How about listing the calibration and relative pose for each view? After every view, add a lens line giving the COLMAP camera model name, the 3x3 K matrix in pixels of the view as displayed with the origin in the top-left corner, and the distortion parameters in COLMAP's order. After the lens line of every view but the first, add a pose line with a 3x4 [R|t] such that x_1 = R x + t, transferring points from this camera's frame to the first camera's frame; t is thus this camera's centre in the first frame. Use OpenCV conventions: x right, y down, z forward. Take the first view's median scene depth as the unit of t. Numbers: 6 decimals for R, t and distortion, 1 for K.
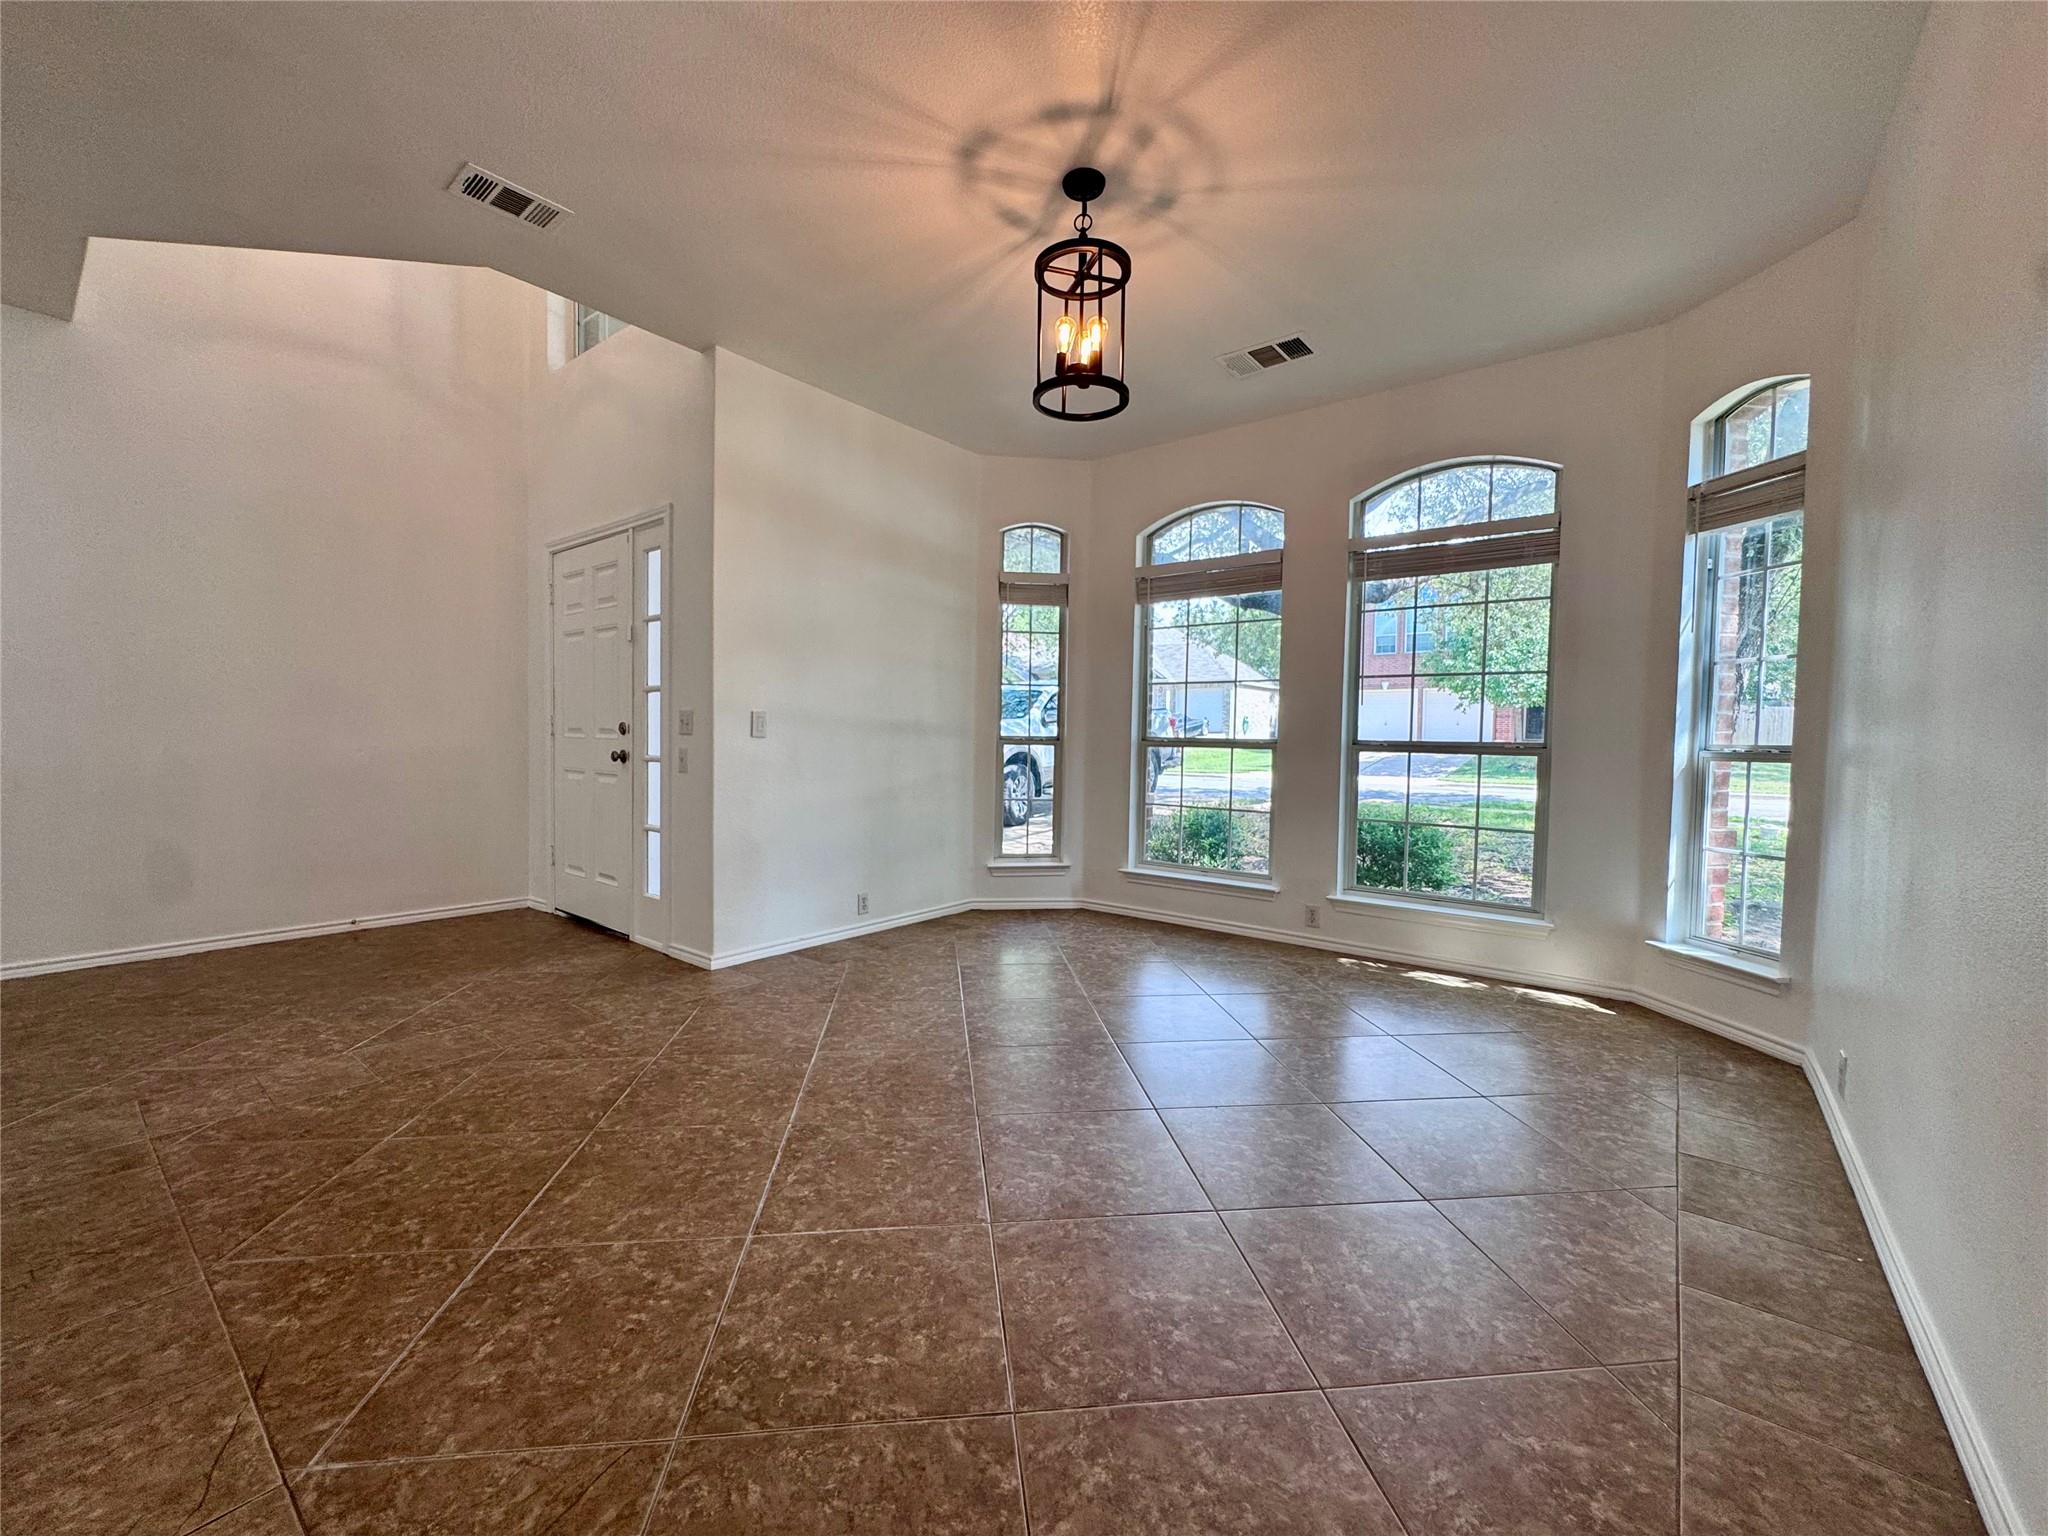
lens RADIAL K [[822.4, 0, 1024.0], [0, 822.4, 768.0], [0, 0, 1]] dist [0.000265, 0.000570]
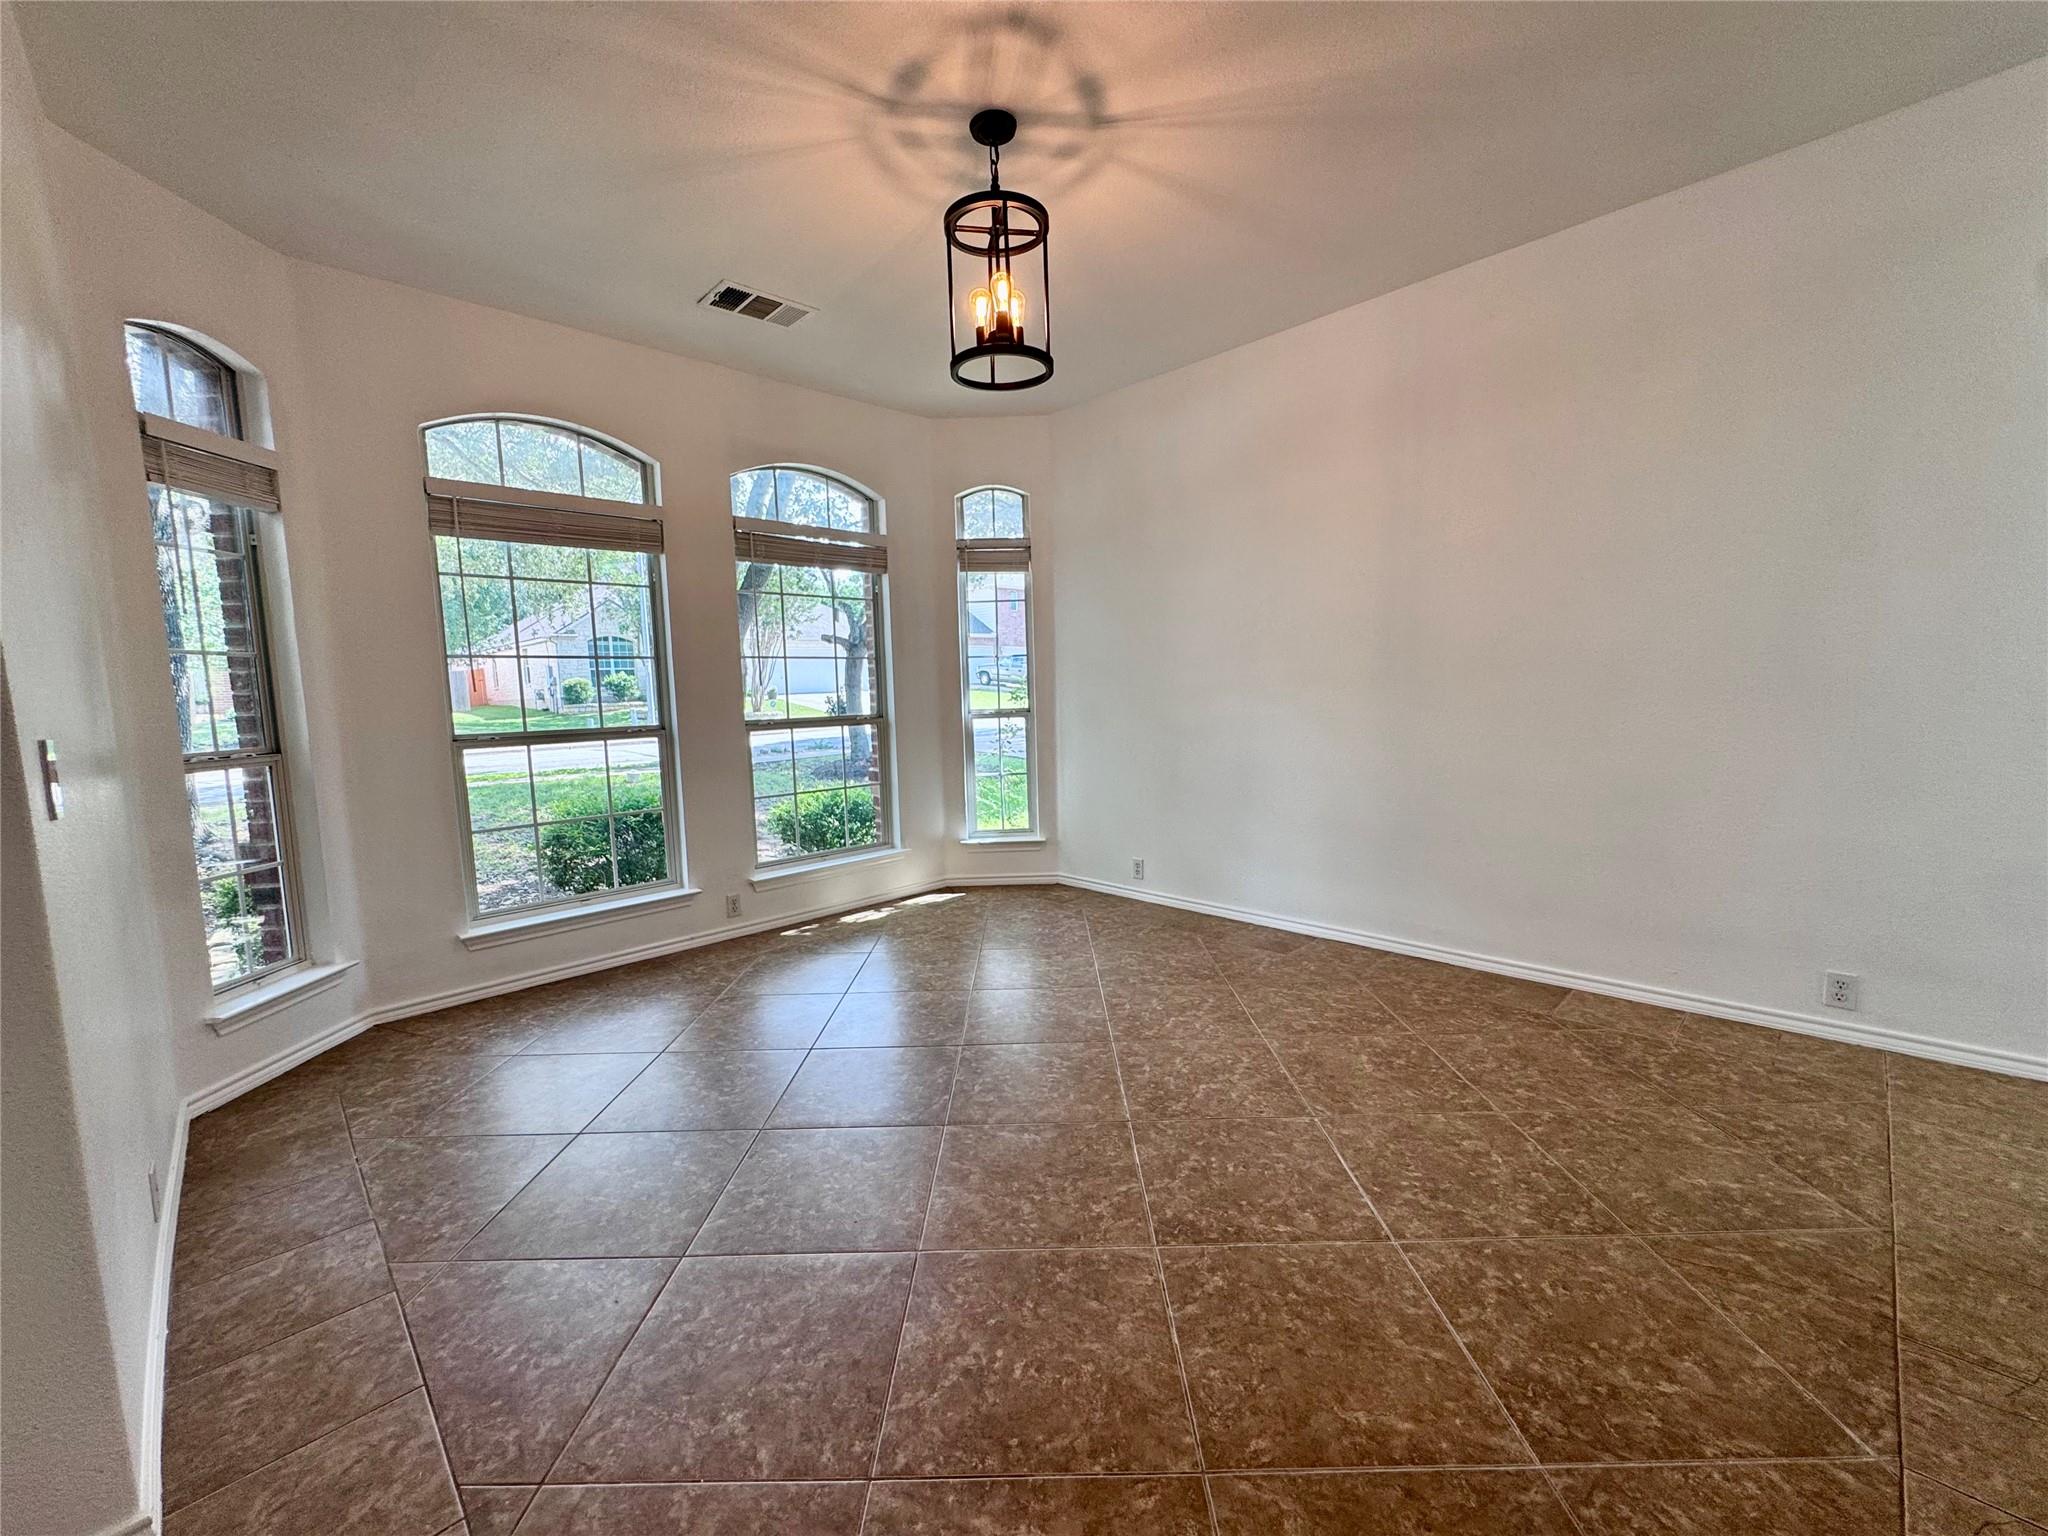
lens RADIAL K [[823.8, 0, 1027.2], [0, 823.8, 768.3], [0, 0, 1]] dist [-0.003807, 0.000546]
pose [[0.123049, -0.116007, 0.985597, -0.902922], [0.071706, 0.991588, 0.107760, -0.098849], [-0.989807, 0.057413, 0.130332, 0.882420]]
